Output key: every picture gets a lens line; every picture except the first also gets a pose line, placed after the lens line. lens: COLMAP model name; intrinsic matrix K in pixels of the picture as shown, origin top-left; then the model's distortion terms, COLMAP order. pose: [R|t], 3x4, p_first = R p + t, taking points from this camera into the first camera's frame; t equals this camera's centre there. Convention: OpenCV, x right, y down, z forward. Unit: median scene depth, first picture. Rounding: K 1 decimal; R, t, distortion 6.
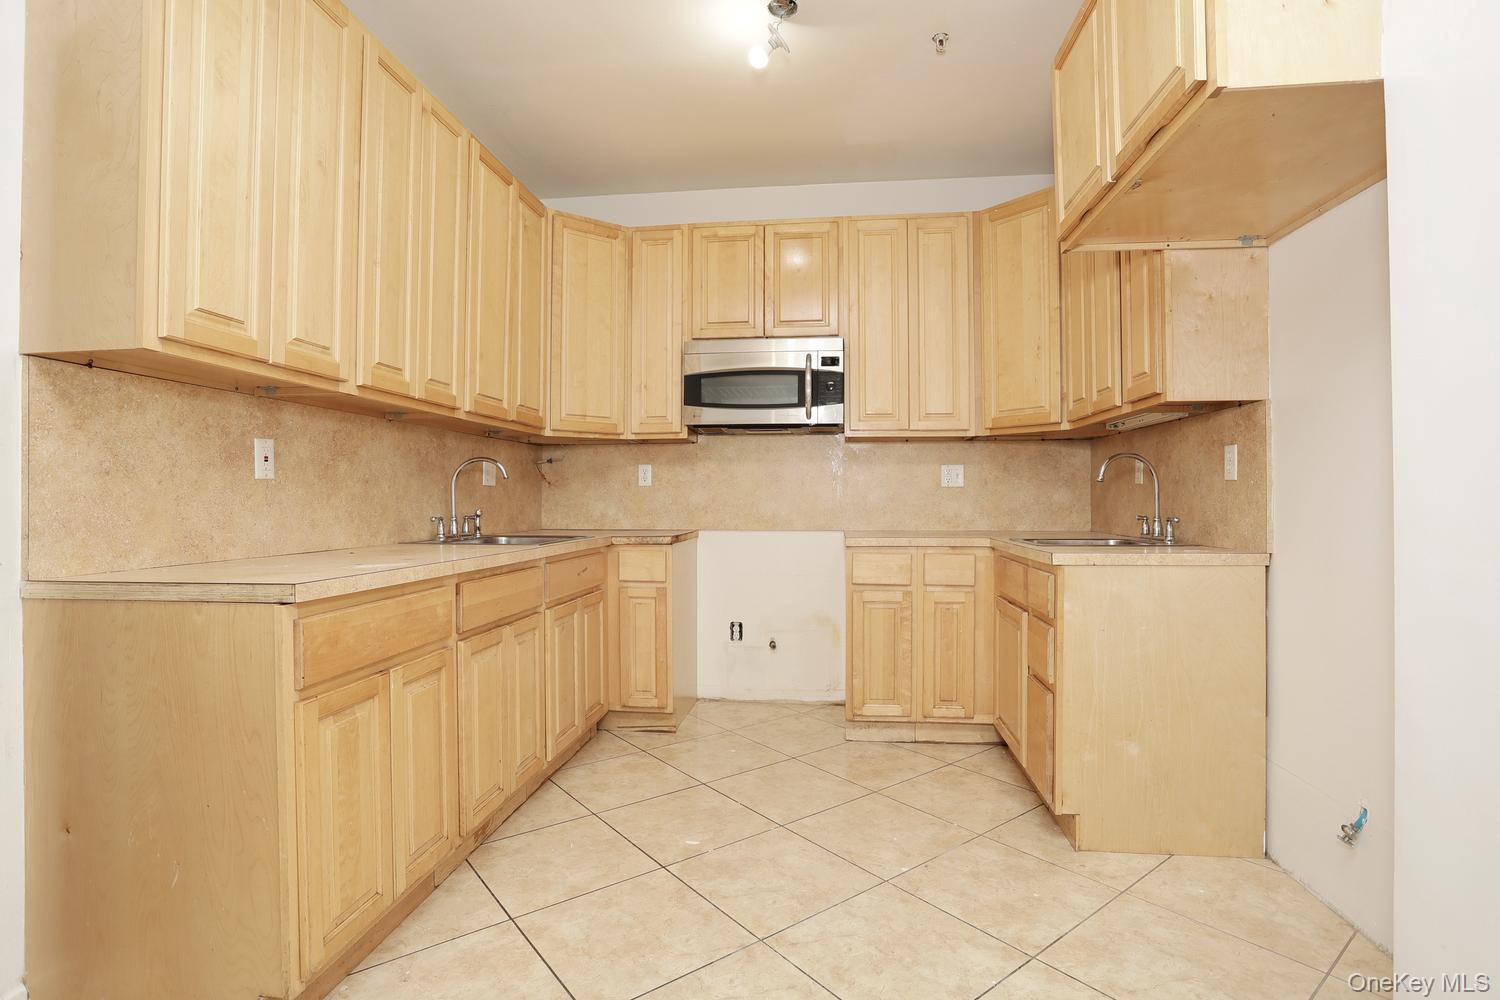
lens RADIAL K [[728.6, 0, 753.5], [0, 728.6, 497.3], [0, 0, 1]] dist [-0.044878, 0.013022]
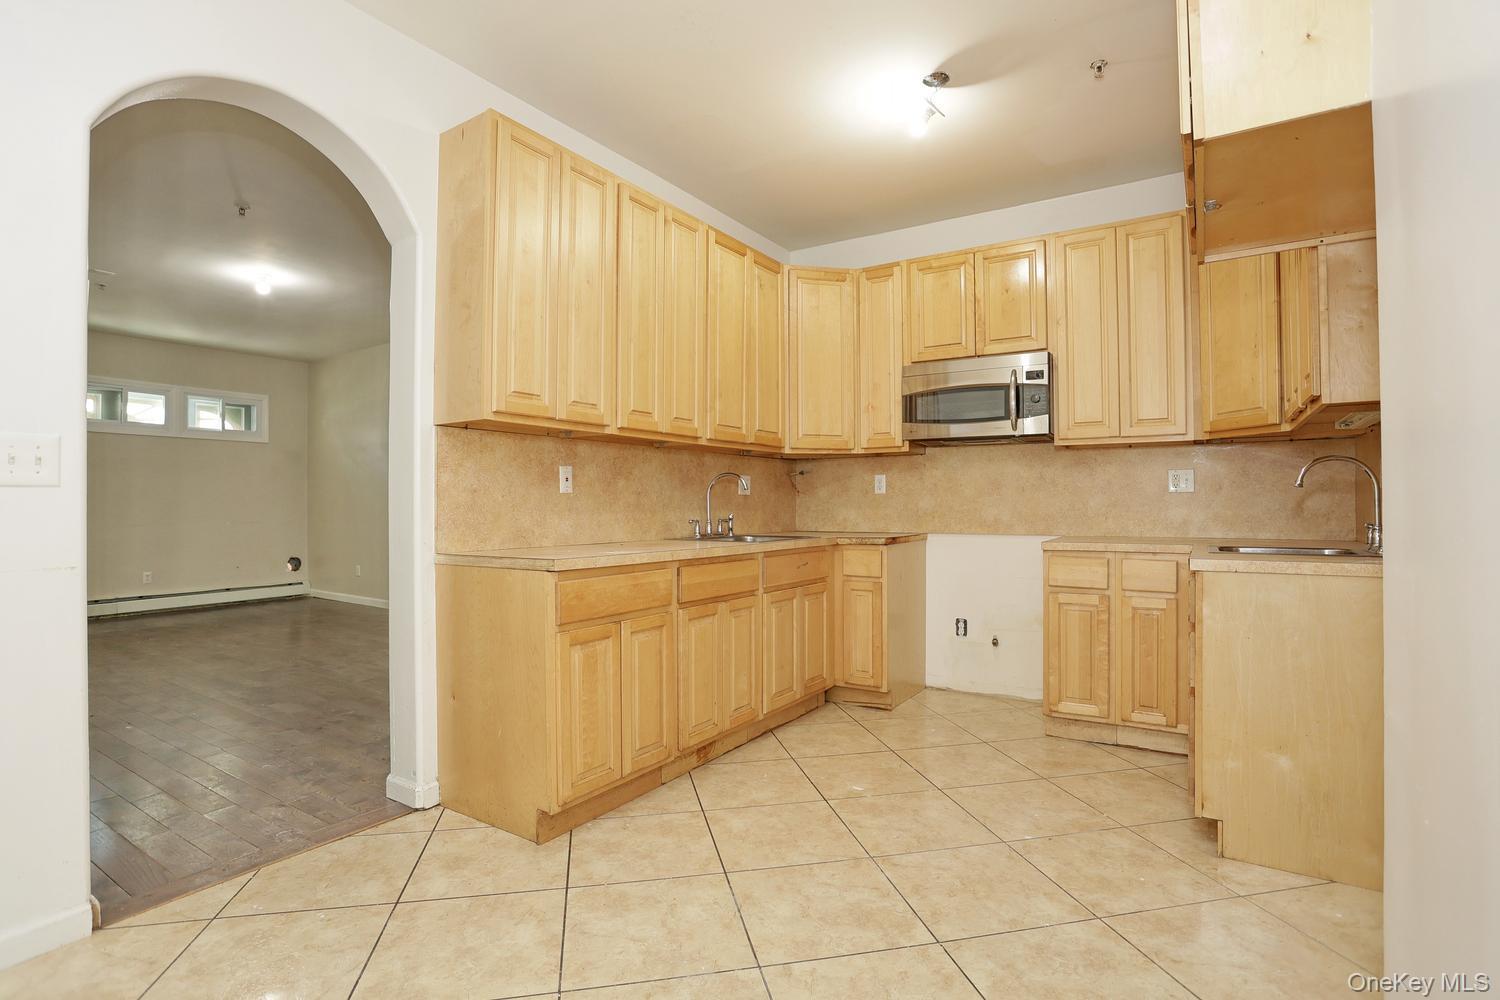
lens RADIAL K [[728.6, 0, 759.5], [0, 728.6, 499.5], [0, 0, 1]] dist [-0.044878, 0.013022]
pose [[0.903859, -0.004518, -0.427807, 0.257321], [0.003165, 0.999987, -0.003874, -0.004035], [0.427819, 0.002147, 0.903862, -0.154701]]
